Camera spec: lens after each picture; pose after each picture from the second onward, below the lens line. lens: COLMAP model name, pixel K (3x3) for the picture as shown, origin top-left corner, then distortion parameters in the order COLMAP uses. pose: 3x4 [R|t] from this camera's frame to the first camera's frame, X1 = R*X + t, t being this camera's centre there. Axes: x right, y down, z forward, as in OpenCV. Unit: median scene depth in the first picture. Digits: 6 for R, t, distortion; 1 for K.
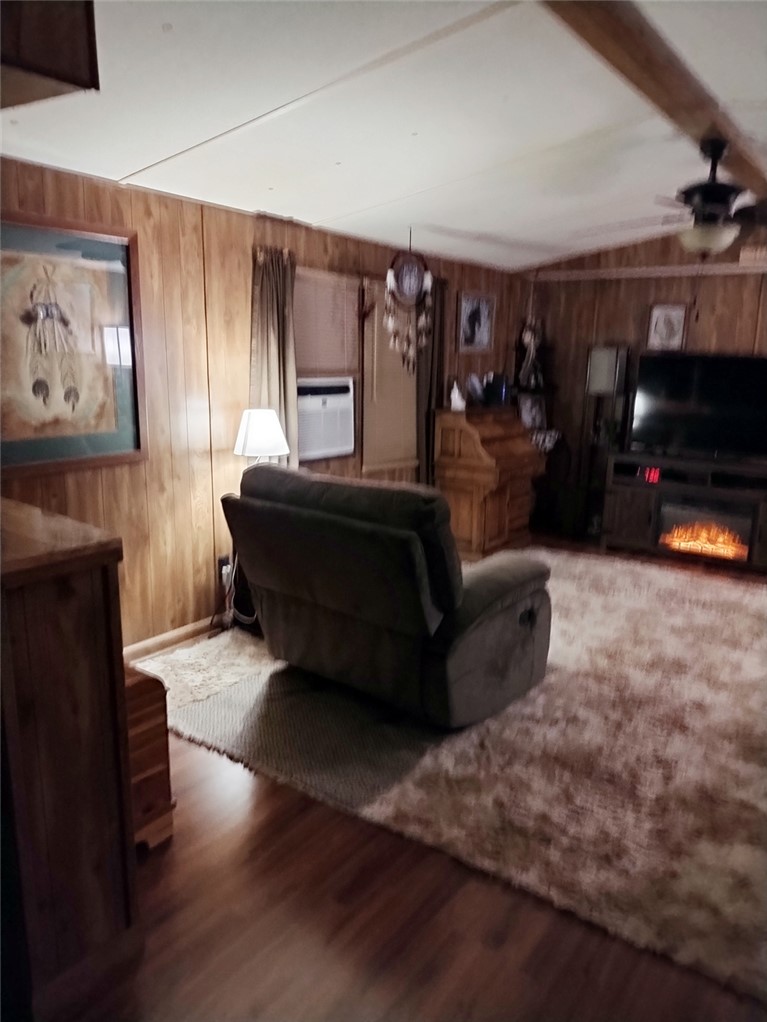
lens RADIAL K [[802.6, 0, 380.2], [0, 802.6, 518.8], [0, 0, 1]] dist [0.060023, -0.008092]
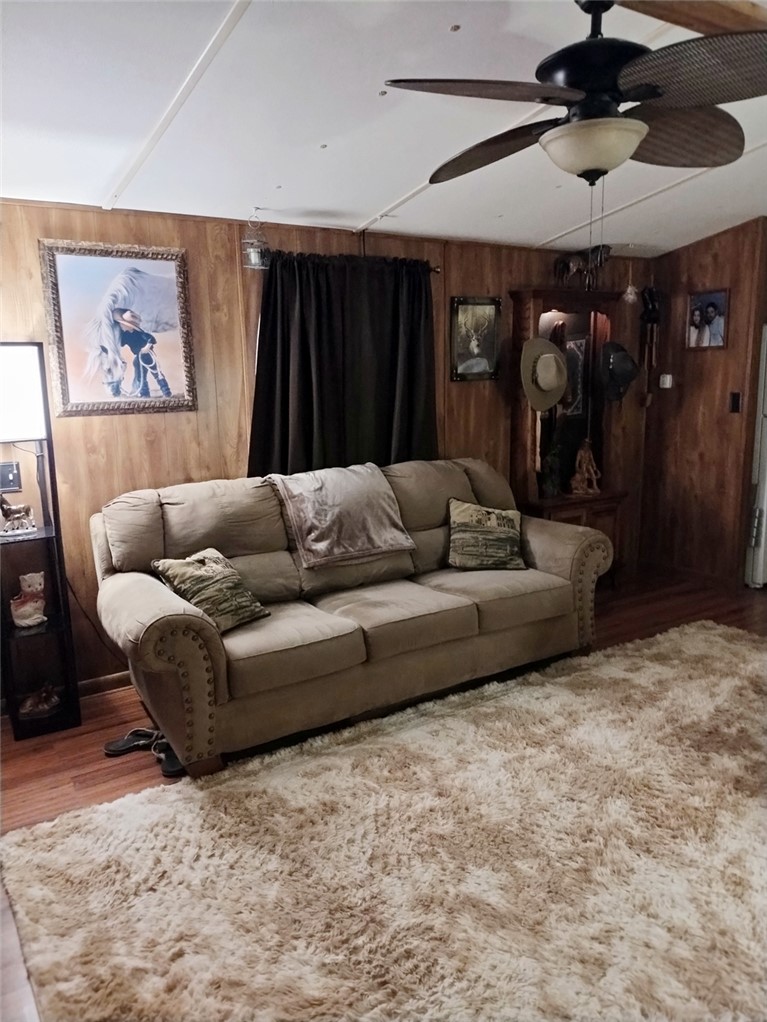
lens RADIAL K [[802.6, 0, 380.2], [0, 802.6, 518.8], [0, 0, 1]] dist [0.060023, -0.008092]
pose [[-0.925373, -0.096460, 0.366580, 0.192406], [0.069816, 0.907163, 0.414947, -0.217882], [-0.372574, 0.409574, -0.832729, 1.003862]]
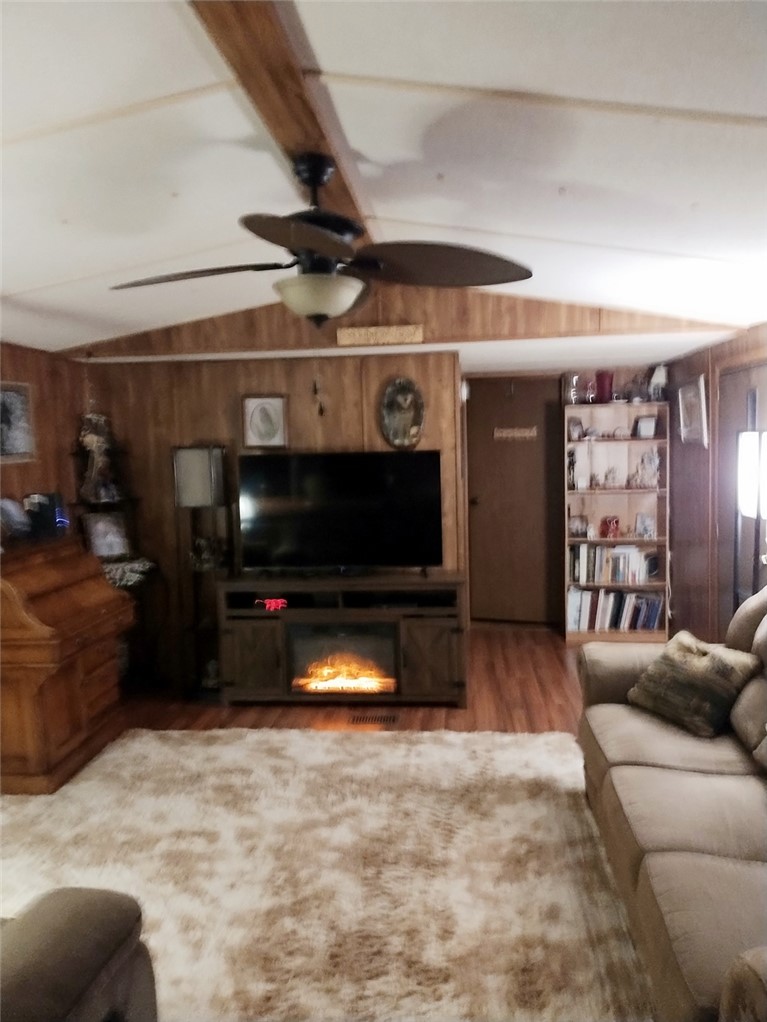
lens RADIAL K [[802.6, 0, 380.2], [0, 802.6, 518.8], [0, 0, 1]] dist [0.060023, -0.008092]
pose [[0.880779, -0.097447, 0.463392, 0.072080], [0.145130, 0.987053, -0.068284, -0.067448], [-0.450739, 0.127395, 0.883519, 0.248558]]
